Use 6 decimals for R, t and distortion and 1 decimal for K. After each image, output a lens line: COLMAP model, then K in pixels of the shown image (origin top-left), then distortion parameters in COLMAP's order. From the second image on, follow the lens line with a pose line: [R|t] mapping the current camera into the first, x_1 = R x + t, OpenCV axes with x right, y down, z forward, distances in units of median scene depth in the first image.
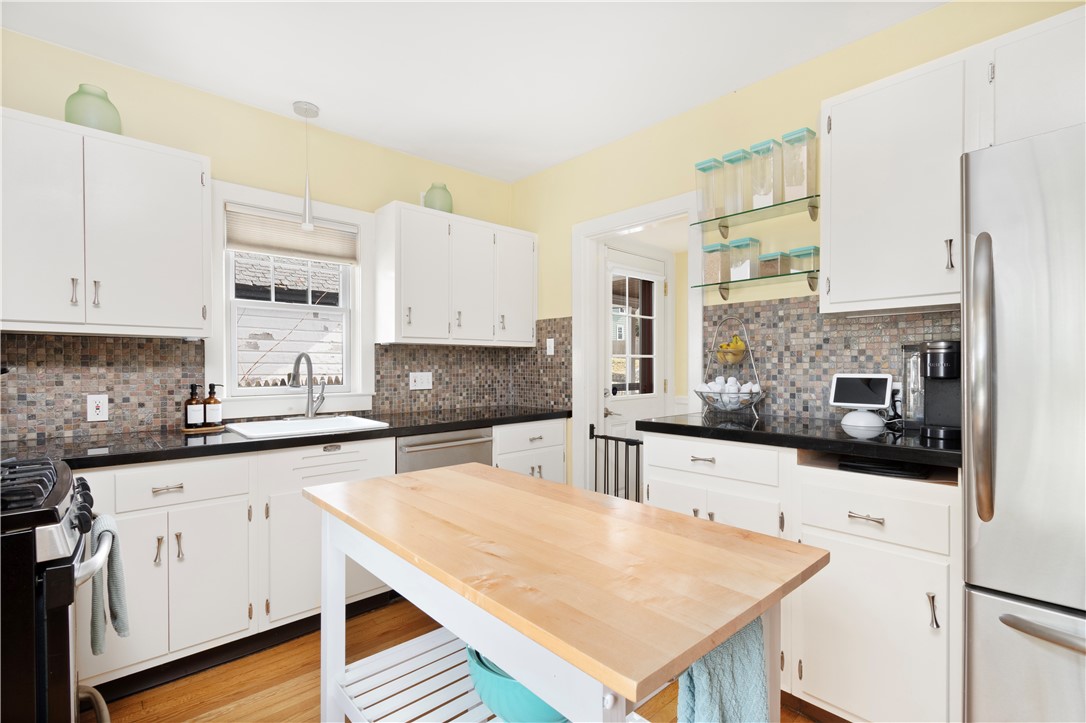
lens RADIAL K [[487.3, 0, 546.1], [0, 487.3, 371.6], [0, 0, 1]] dist [-0.000617, -0.000806]
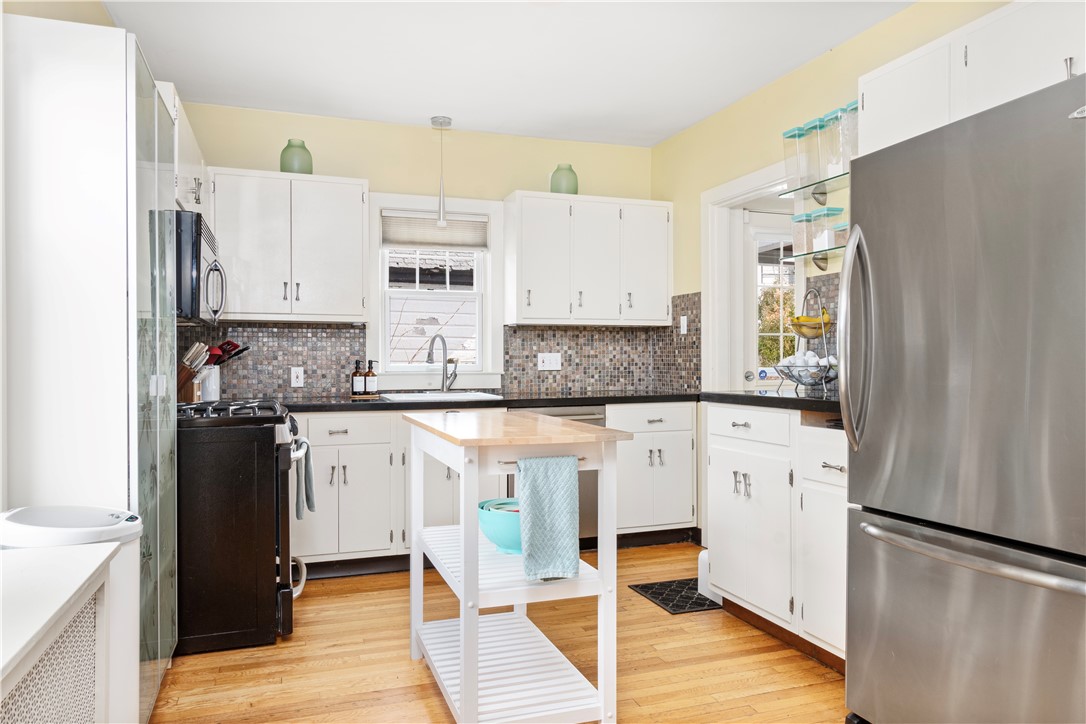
lens RADIAL K [[710.7, 0, 549.1], [0, 710.7, 360.6], [0, 0, 1]] dist [-0.010064, -0.002618]
pose [[0.924096, -0.001630, -0.382157, 0.338275], [-0.001992, 0.999957, -0.009081, 0.034146], [0.382156, 0.009153, 0.924053, -0.393139]]
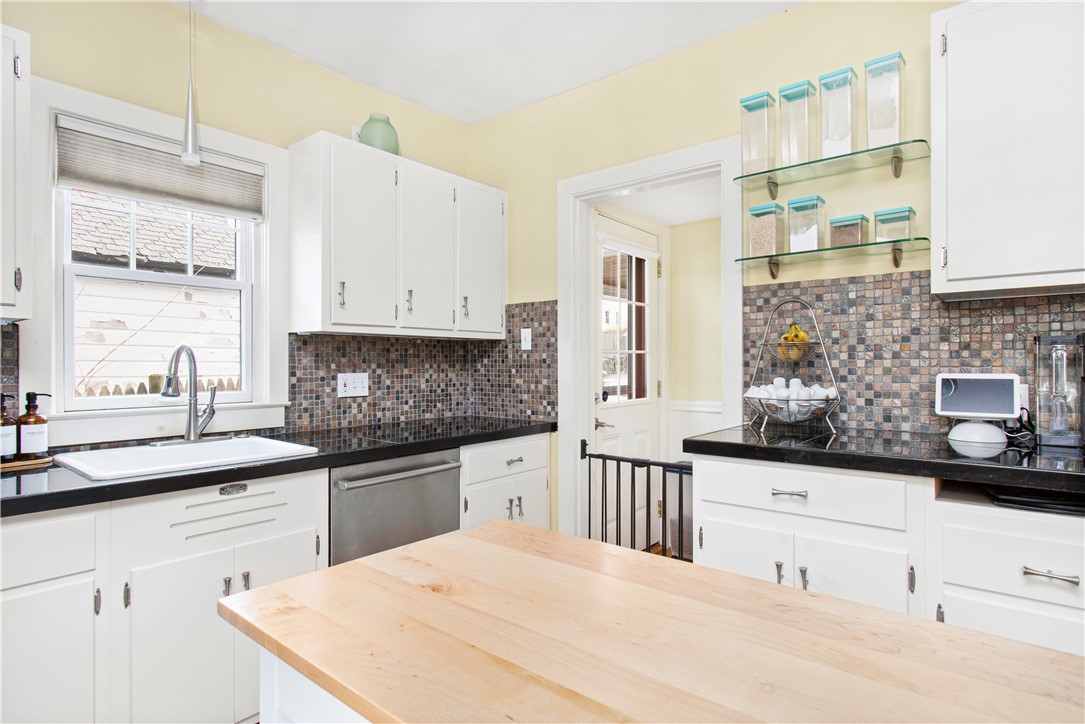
lens RADIAL K [[562.0, 0, 549.2], [0, 562.0, 366.1], [0, 0, 1]] dist [0.003656, -0.004958]
pose [[0.990319, -0.001979, 0.138795, -0.092929], [0.003104, 0.999964, -0.007892, -0.001646], [-0.138775, 0.008246, 0.990290, 0.141773]]
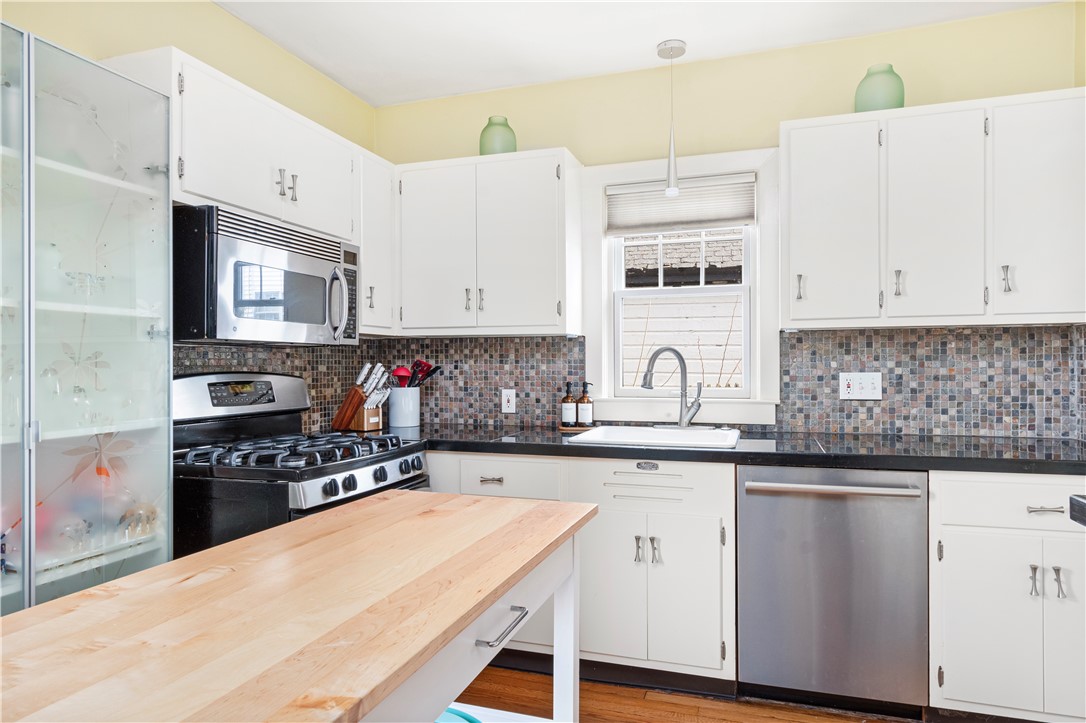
lens RADIAL K [[653.0, 0, 550.9], [0, 653.0, 363.1], [0, 0, 1]] dist [0.006295, -0.010450]
pose [[0.500606, -0.003125, -0.865669, 0.315256], [-0.007206, 0.999944, -0.007777, -0.001305], [0.865645, 0.010131, 0.500556, 0.250586]]
